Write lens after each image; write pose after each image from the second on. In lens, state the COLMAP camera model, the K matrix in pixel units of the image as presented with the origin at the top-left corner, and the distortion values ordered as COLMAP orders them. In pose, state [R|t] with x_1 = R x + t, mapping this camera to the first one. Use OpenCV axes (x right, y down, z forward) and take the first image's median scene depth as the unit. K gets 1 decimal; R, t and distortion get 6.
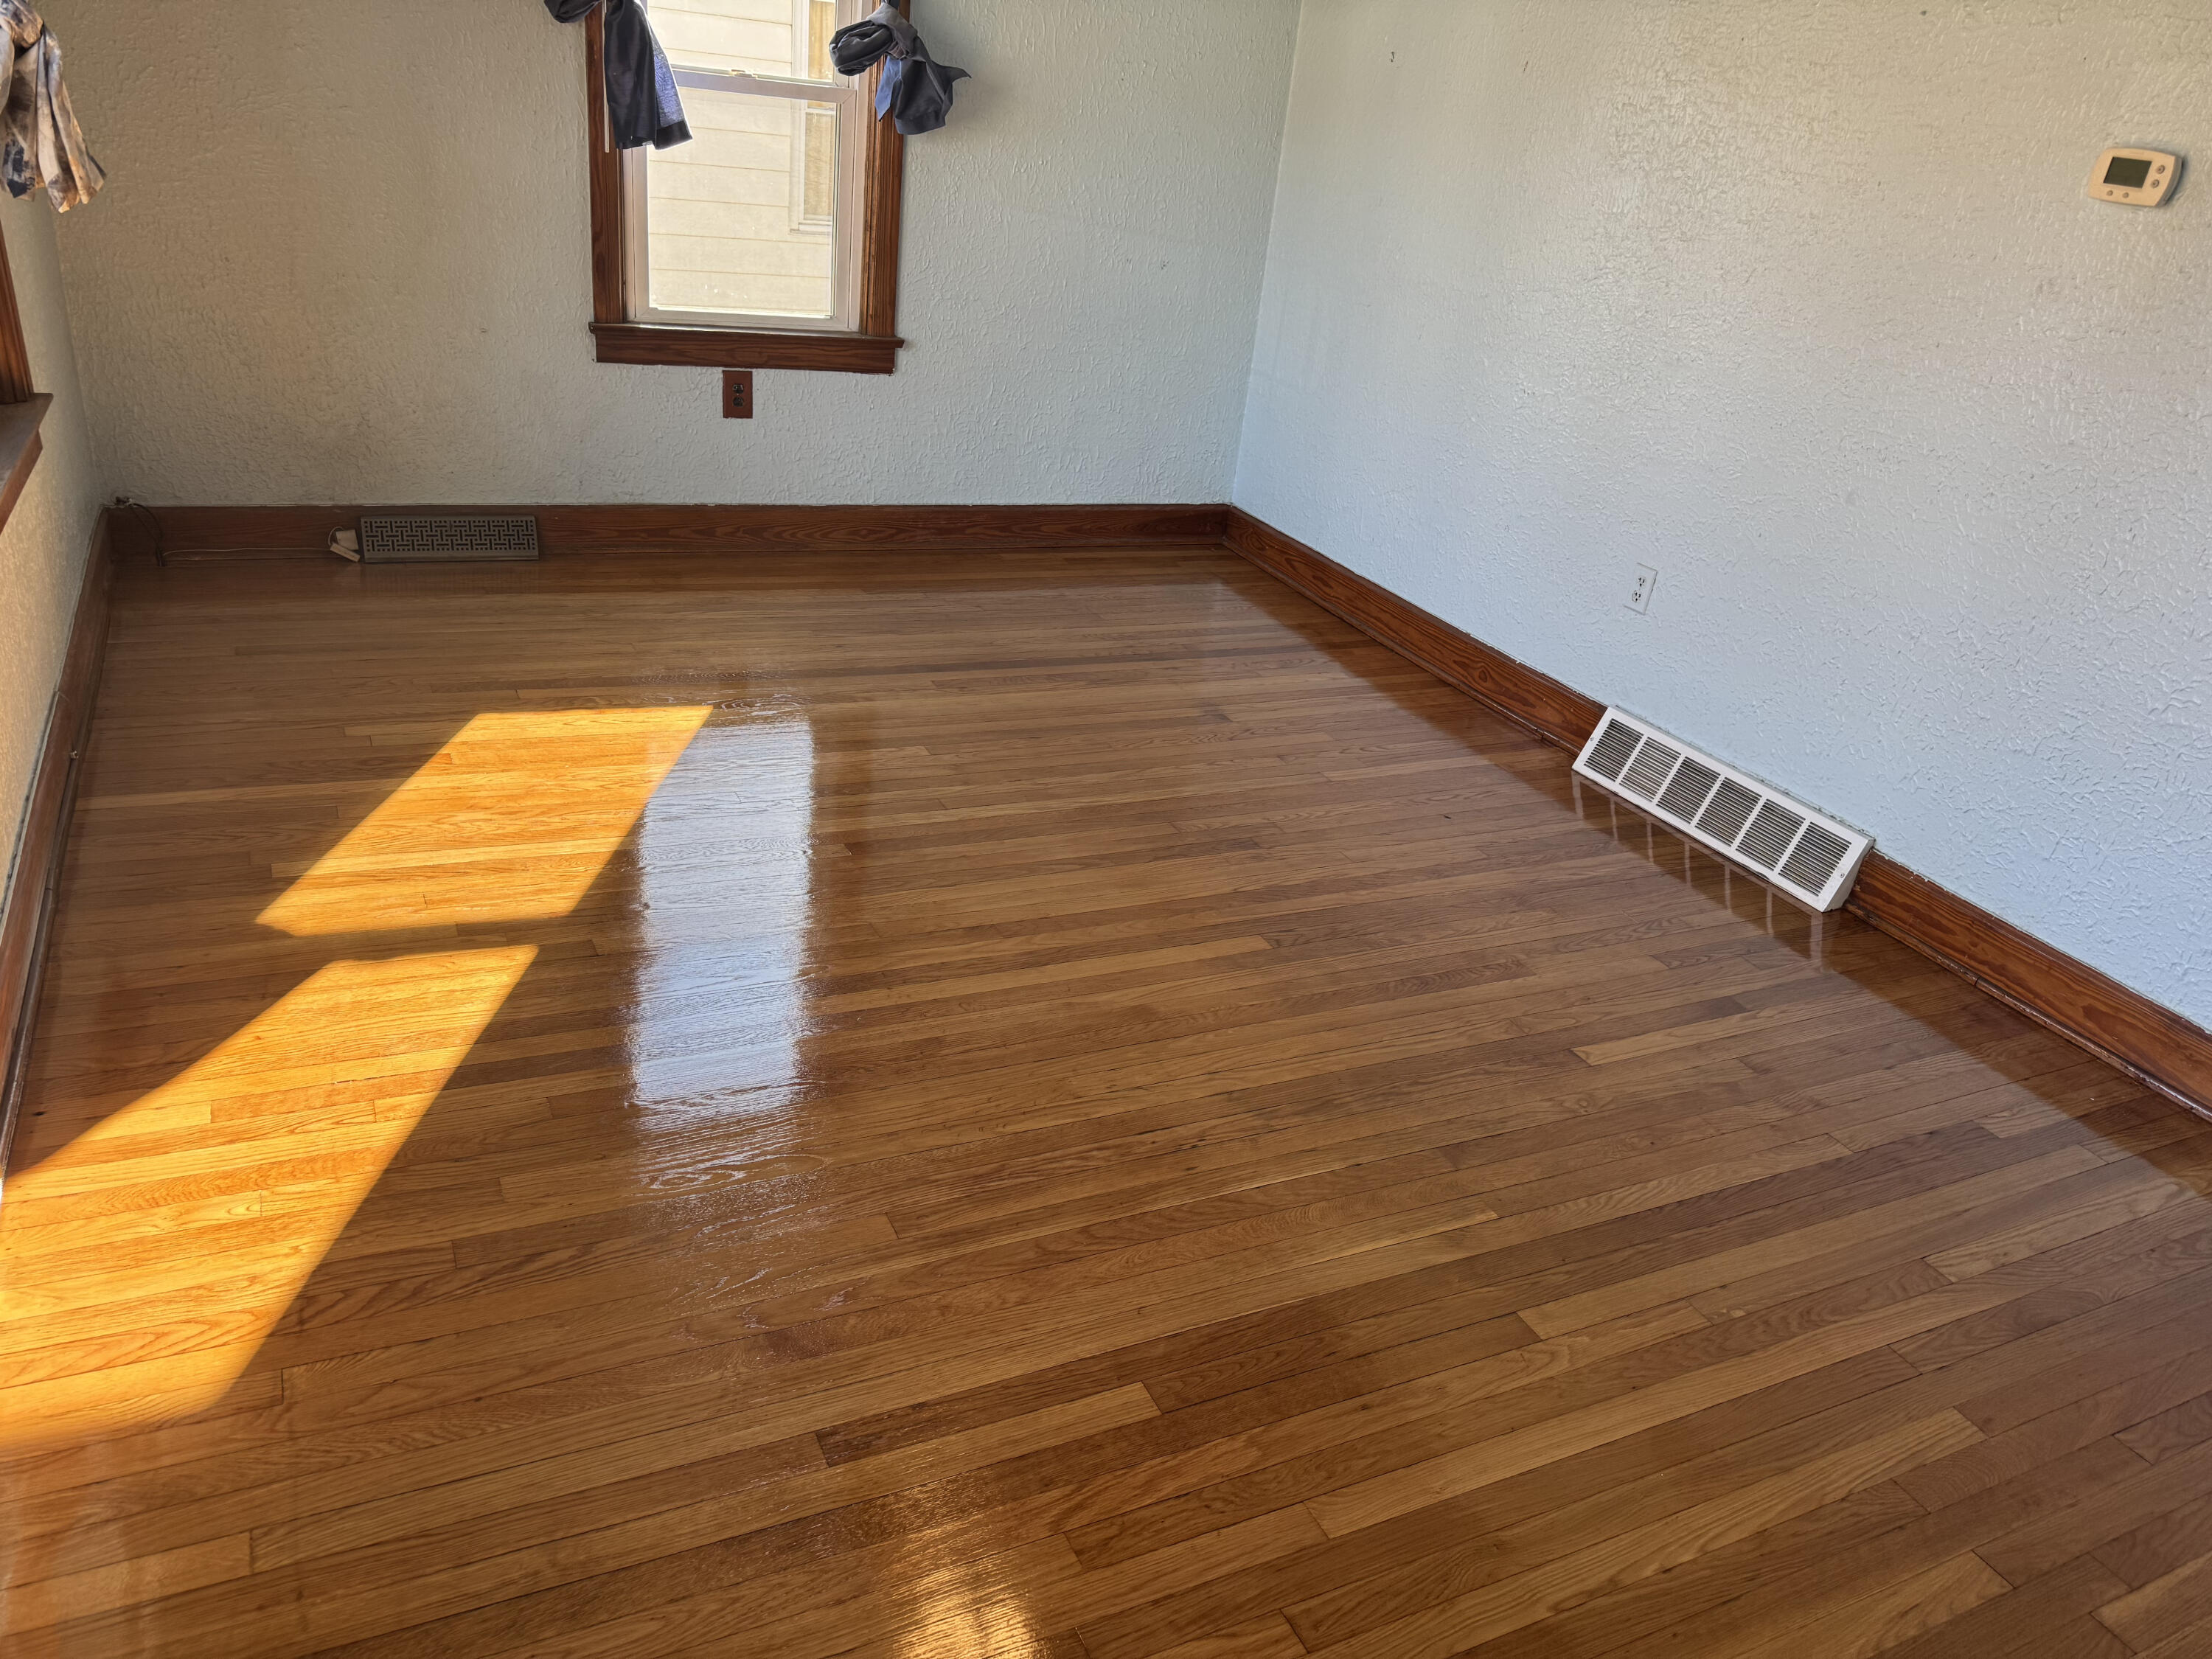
lens RADIAL K [[1594.6, 0, 1085.3], [0, 1594.6, 838.7], [0, 0, 1]] dist [0.065670, -0.078725]
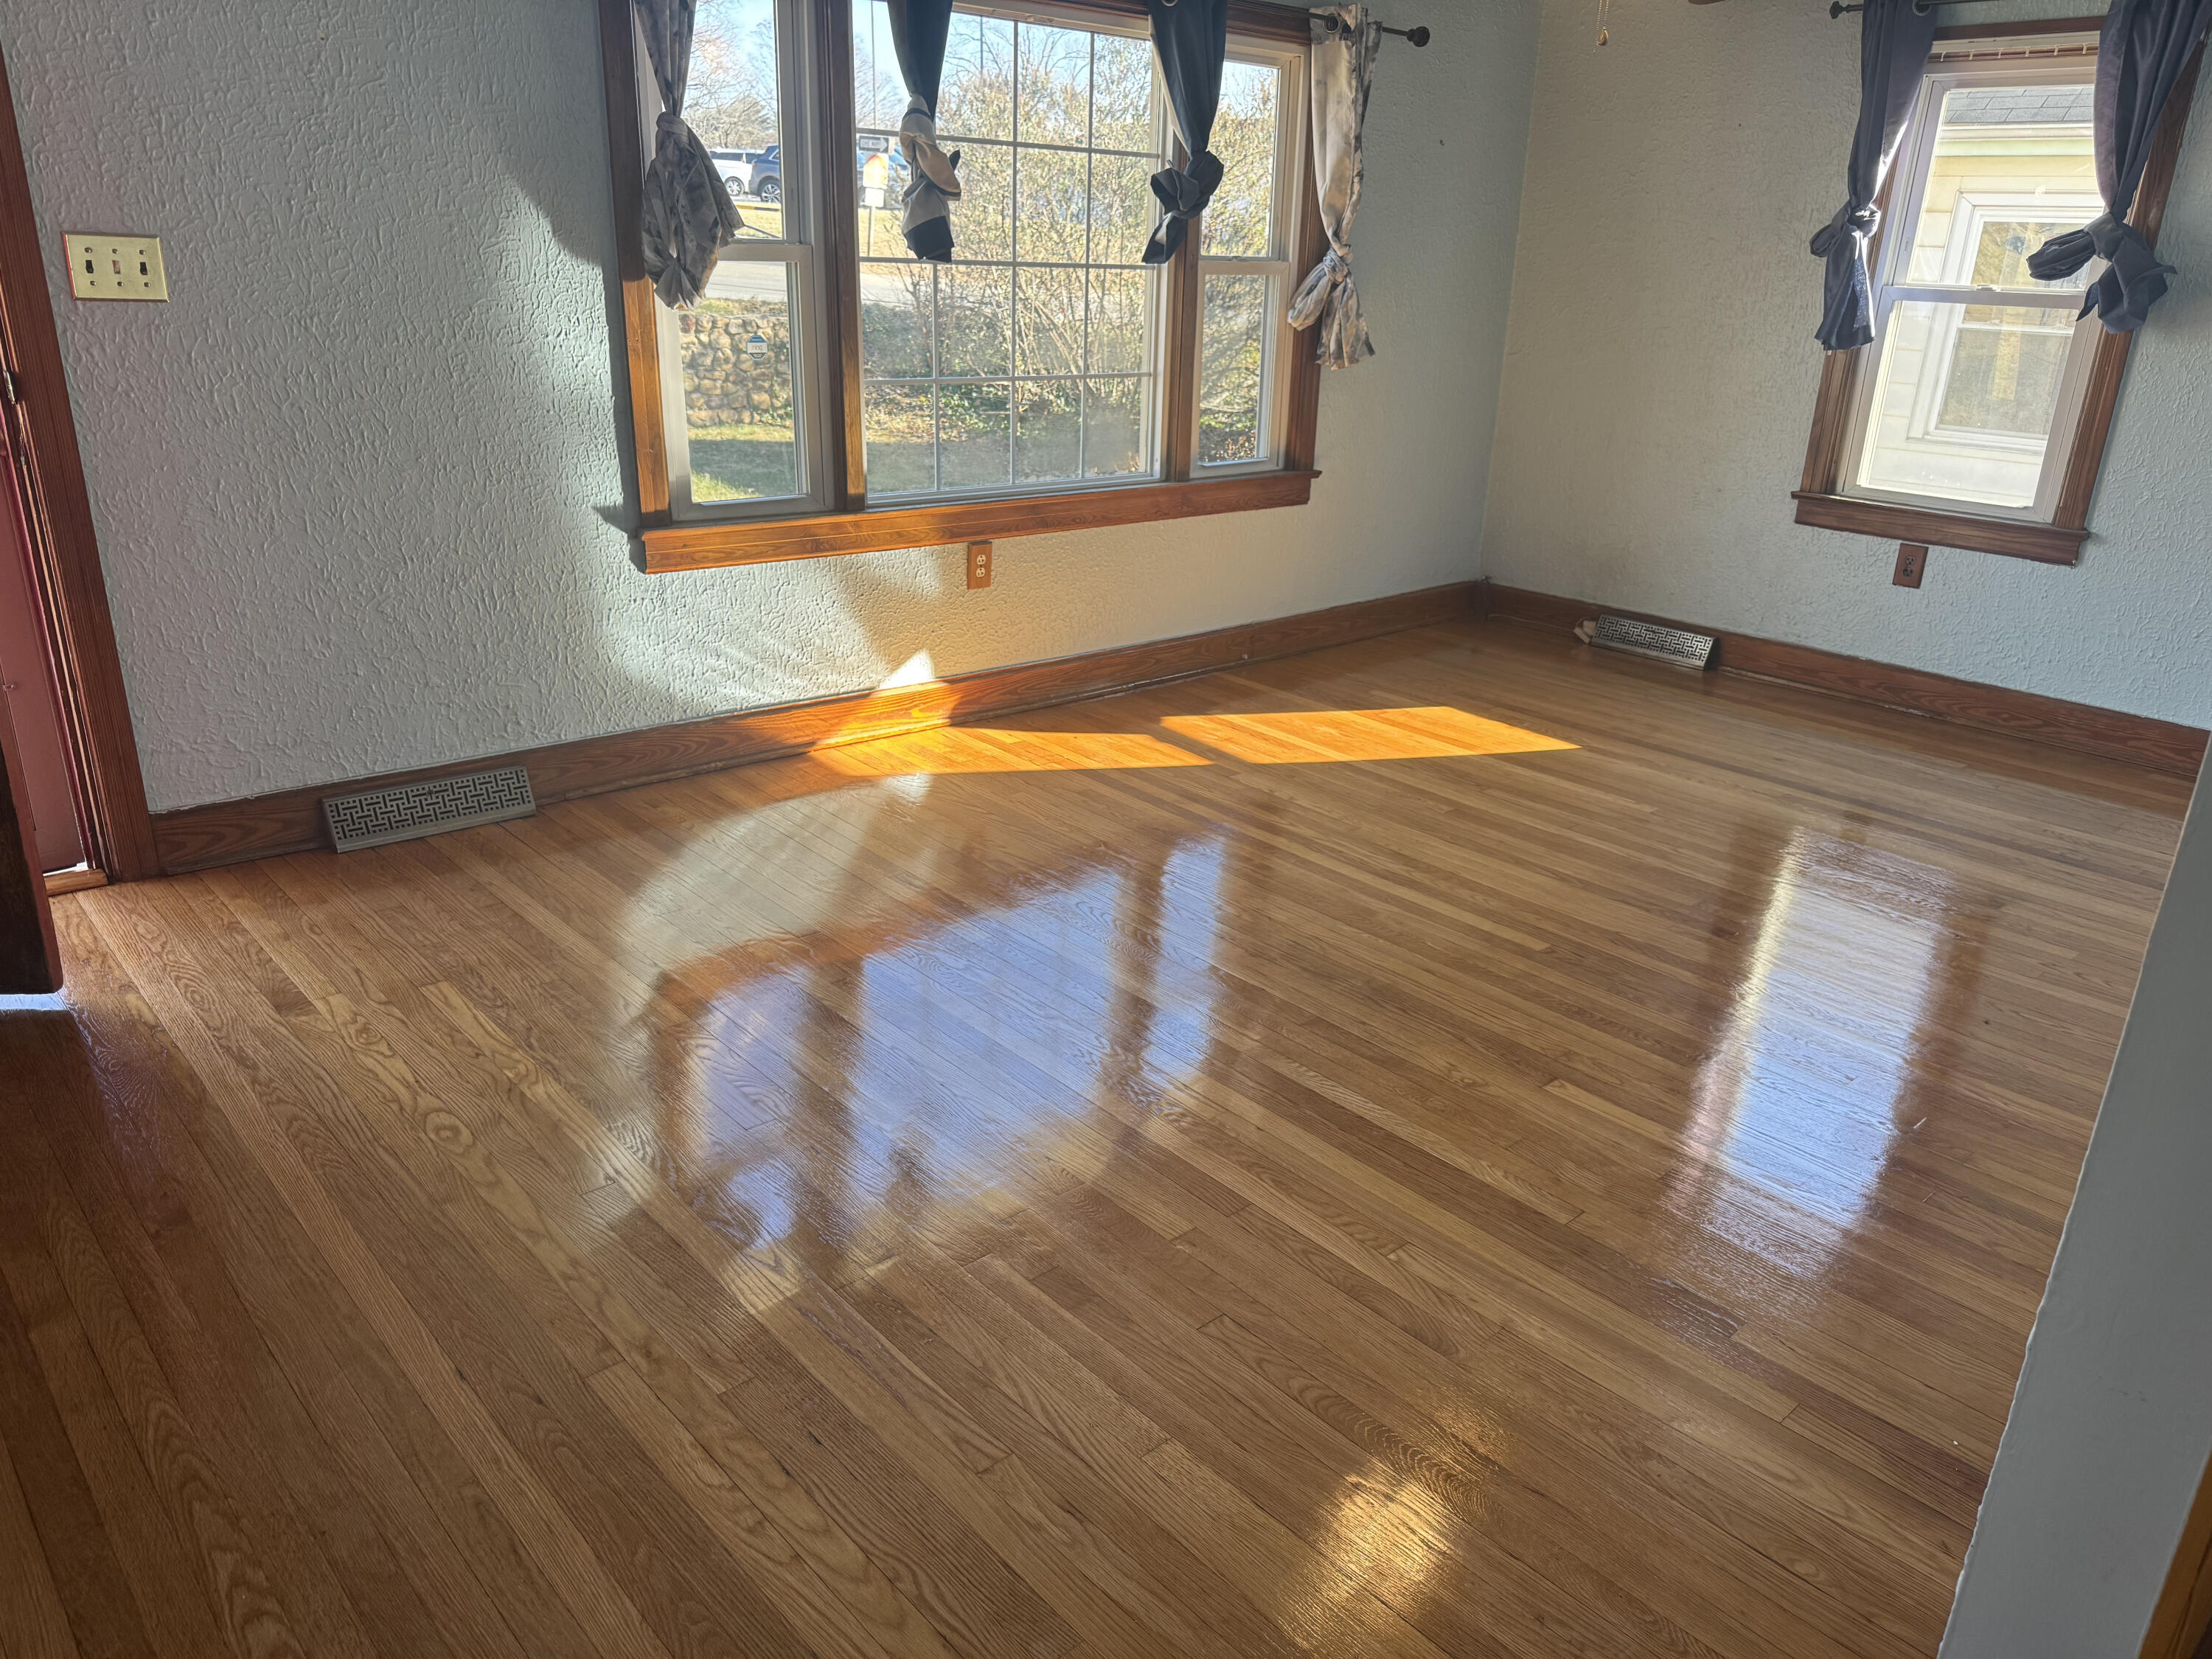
lens RADIAL K [[1594.6, 0, 1085.3], [0, 1594.6, 838.7], [0, 0, 1]] dist [0.065670, -0.078725]
pose [[0.248023, 0.238613, -0.938908, 1.067071], [-0.417999, 0.900688, 0.118481, -0.003596], [0.873935, 0.363076, 0.323131, 0.315625]]
